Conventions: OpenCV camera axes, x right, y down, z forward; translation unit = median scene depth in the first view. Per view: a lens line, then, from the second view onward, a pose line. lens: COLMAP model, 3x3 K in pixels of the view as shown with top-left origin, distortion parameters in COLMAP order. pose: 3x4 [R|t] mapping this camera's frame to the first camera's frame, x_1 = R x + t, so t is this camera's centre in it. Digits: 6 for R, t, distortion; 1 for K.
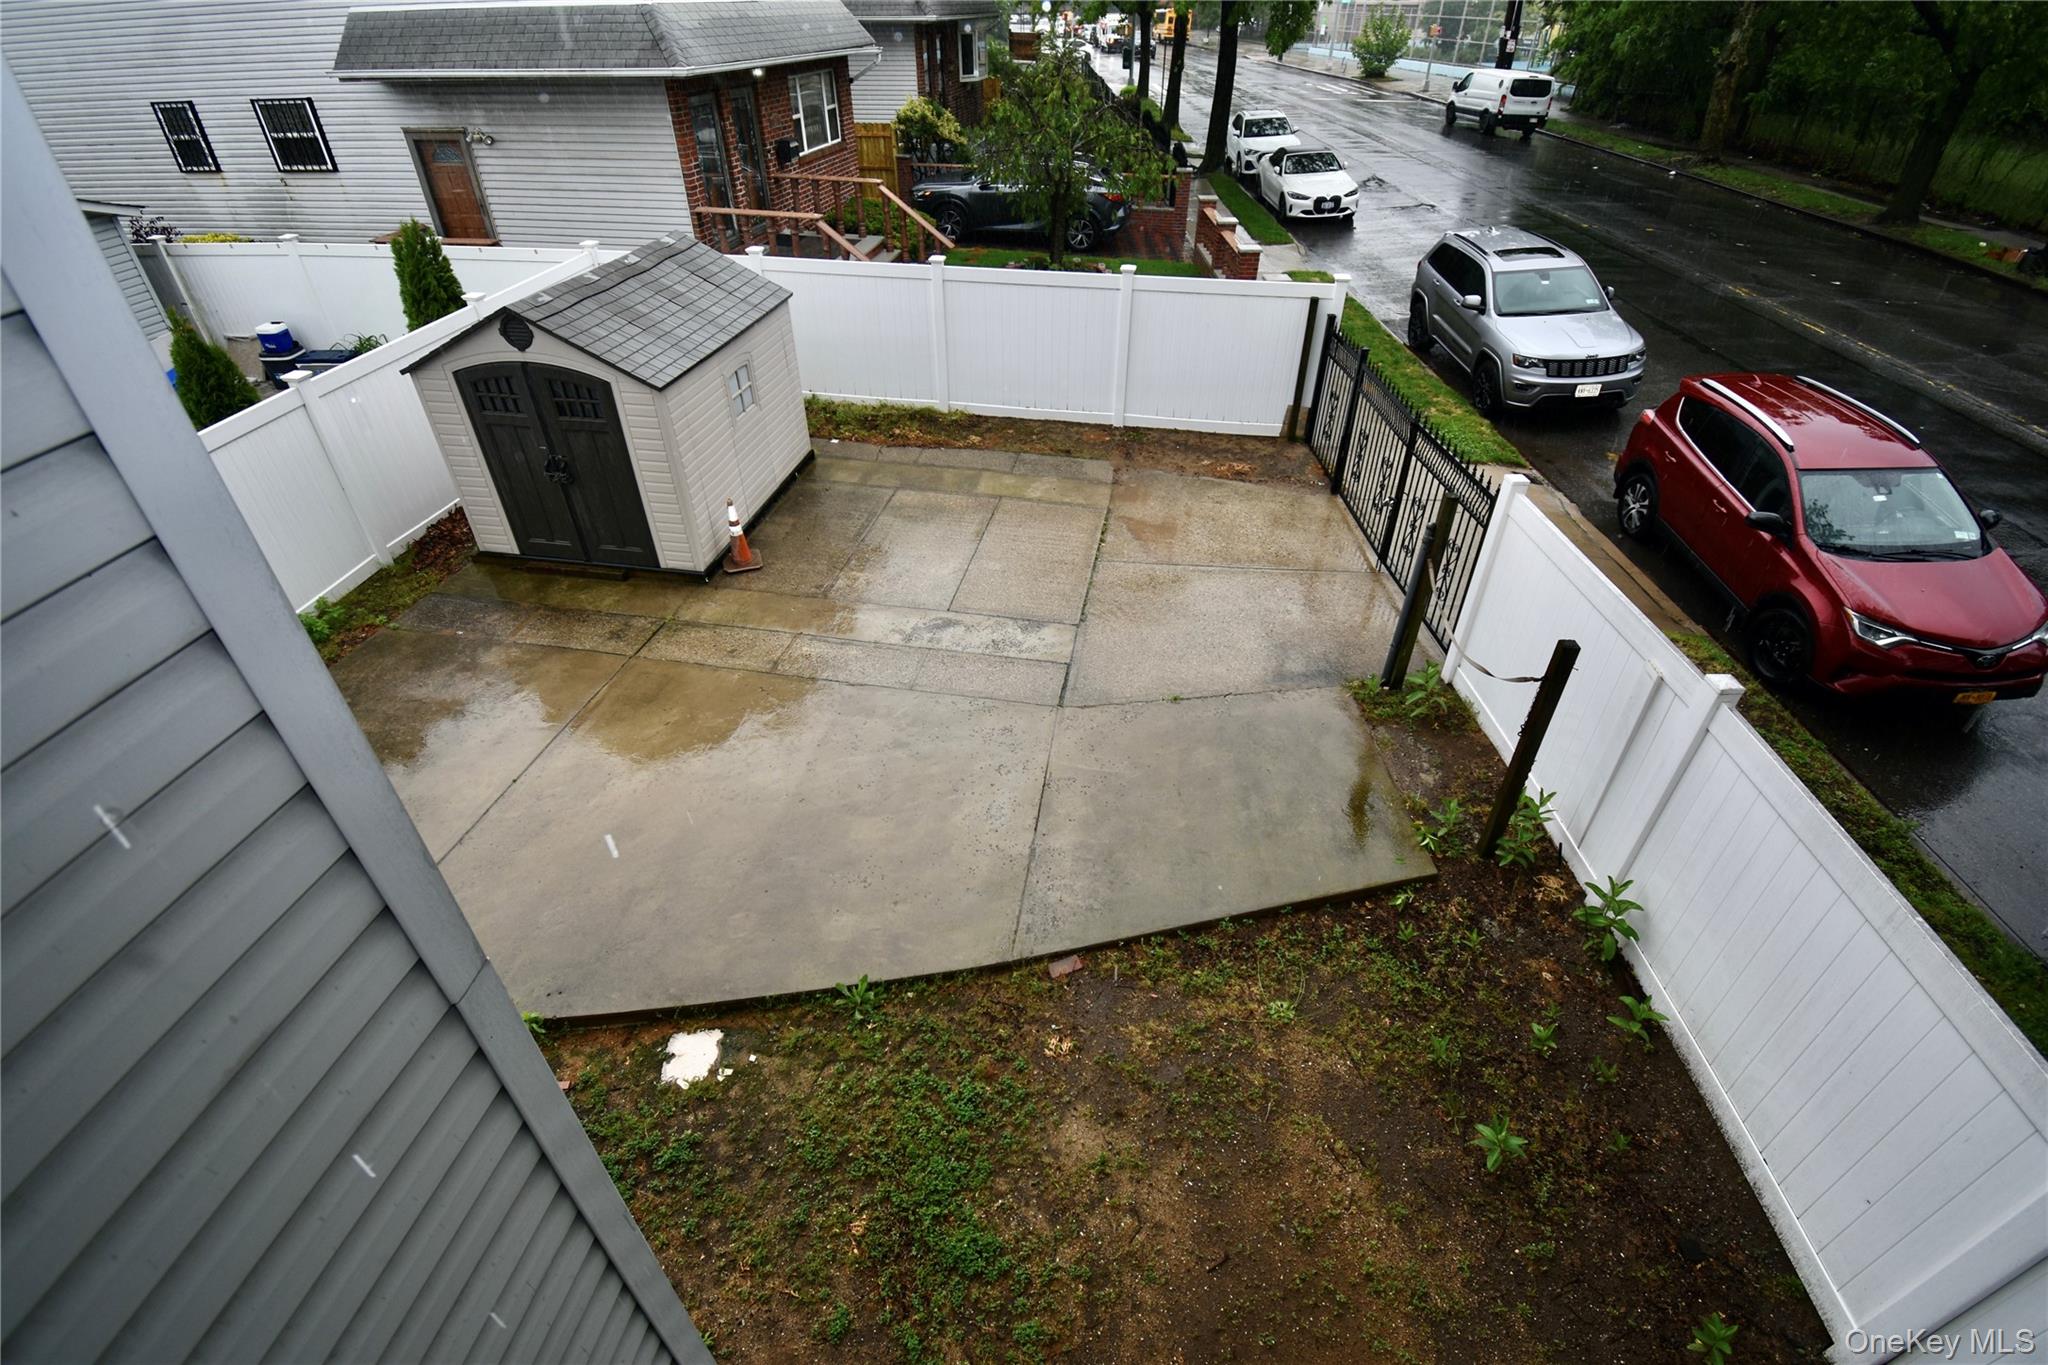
lens RADIAL K [[914.5, 0, 1026.9], [0, 914.5, 705.0], [0, 0, 1]] dist [-0.001512, -0.012274]
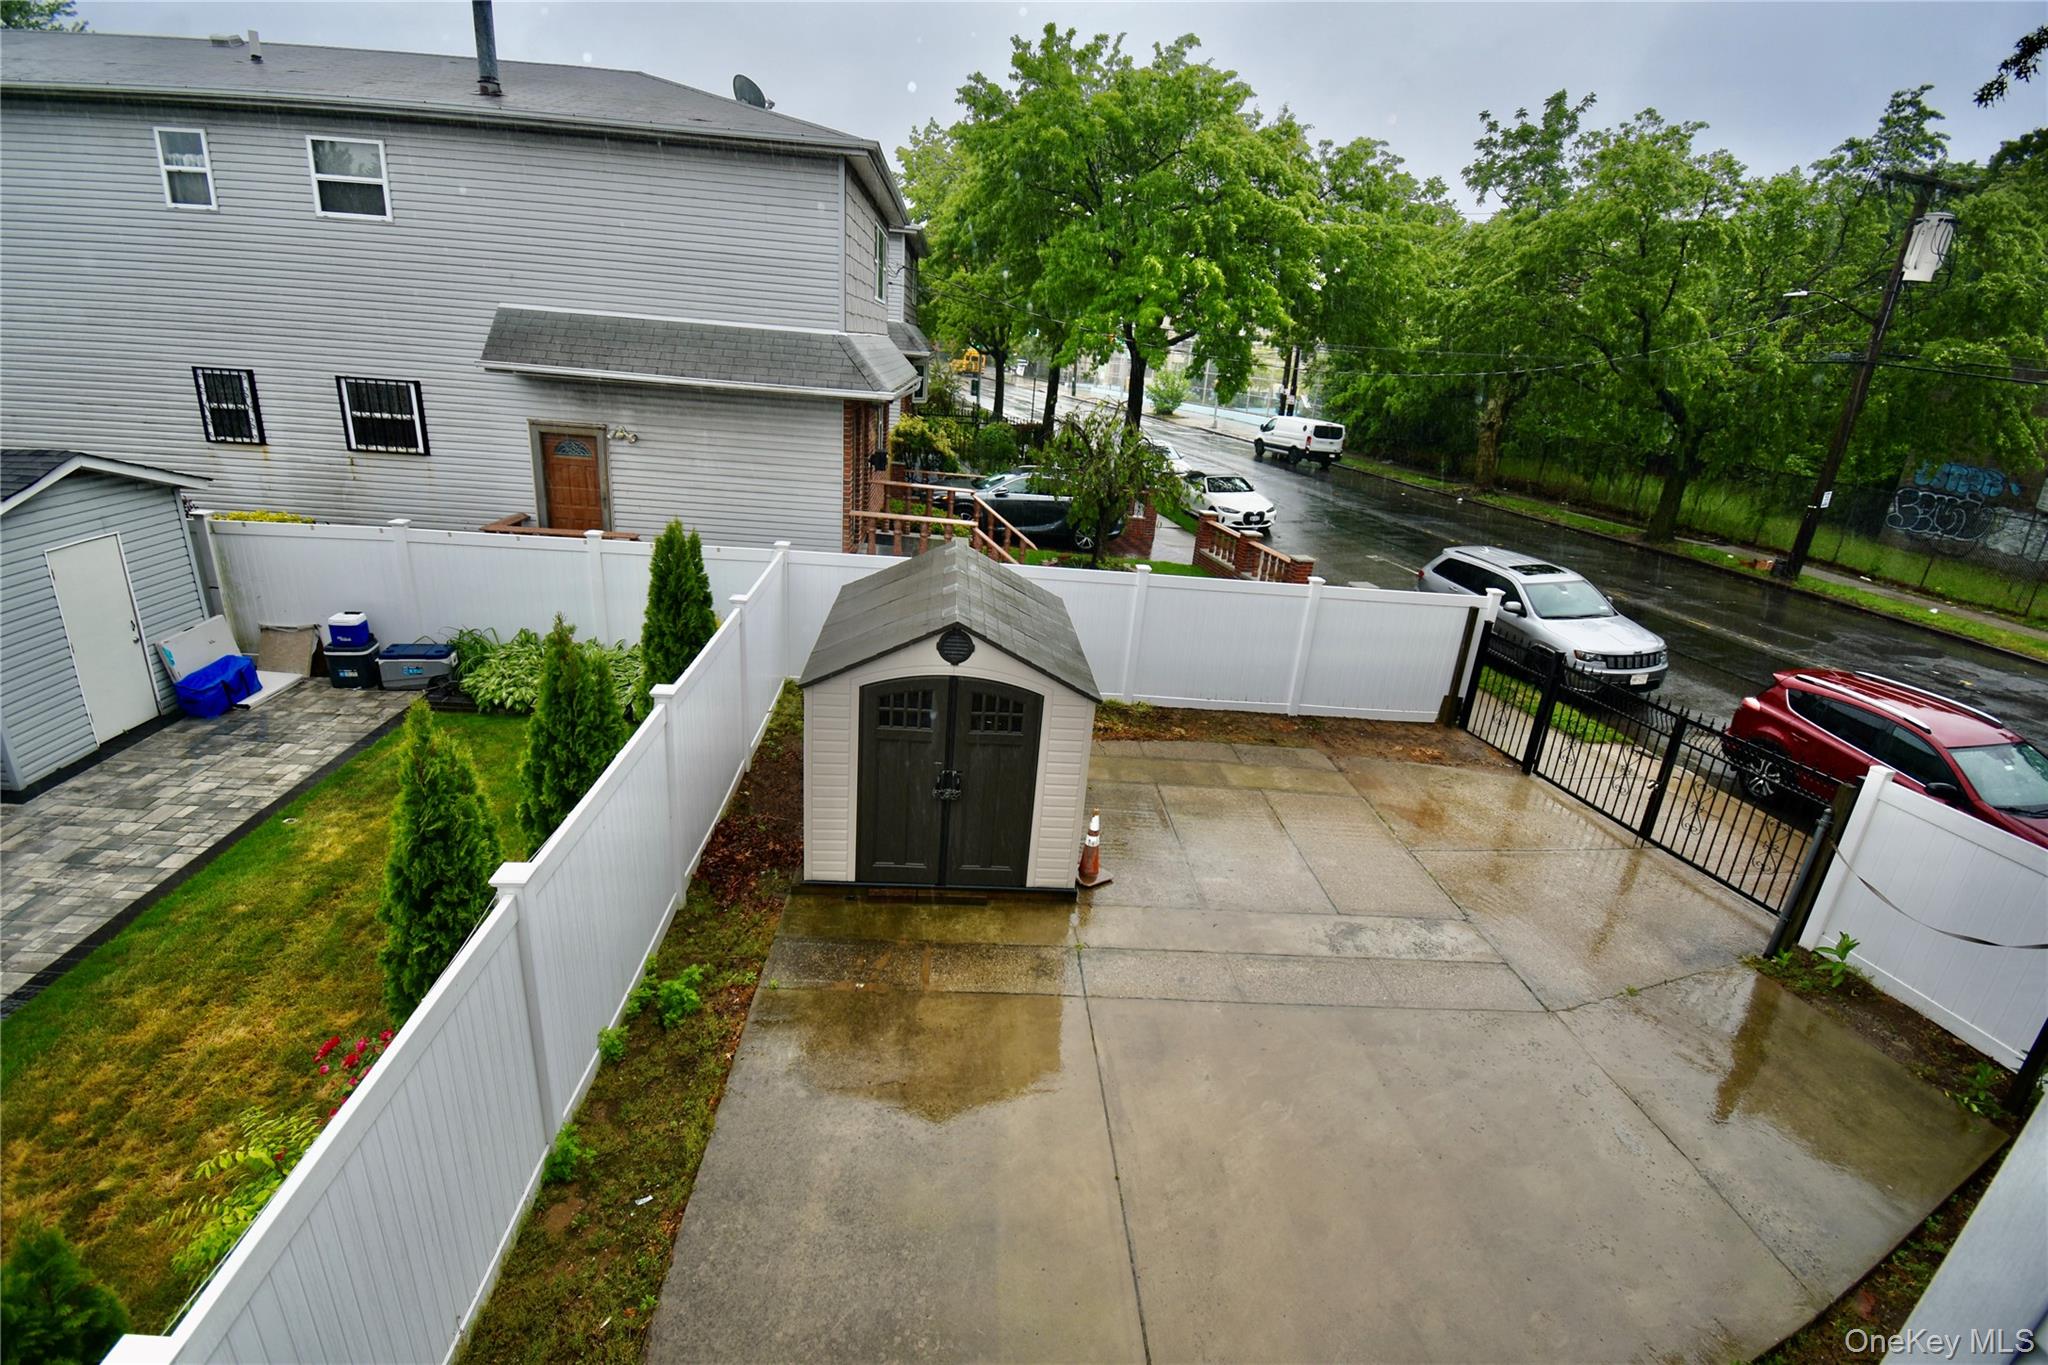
lens RADIAL K [[914.5, 0, 1014.9], [0, 914.5, 702.7], [0, 0, 1]] dist [-0.001512, -0.012274]
pose [[0.968017, -0.015923, 0.250381, -0.447072], [0.084397, 0.960490, -0.265210, -0.061005], [-0.236265, 0.277859, 0.931114, 0.078828]]
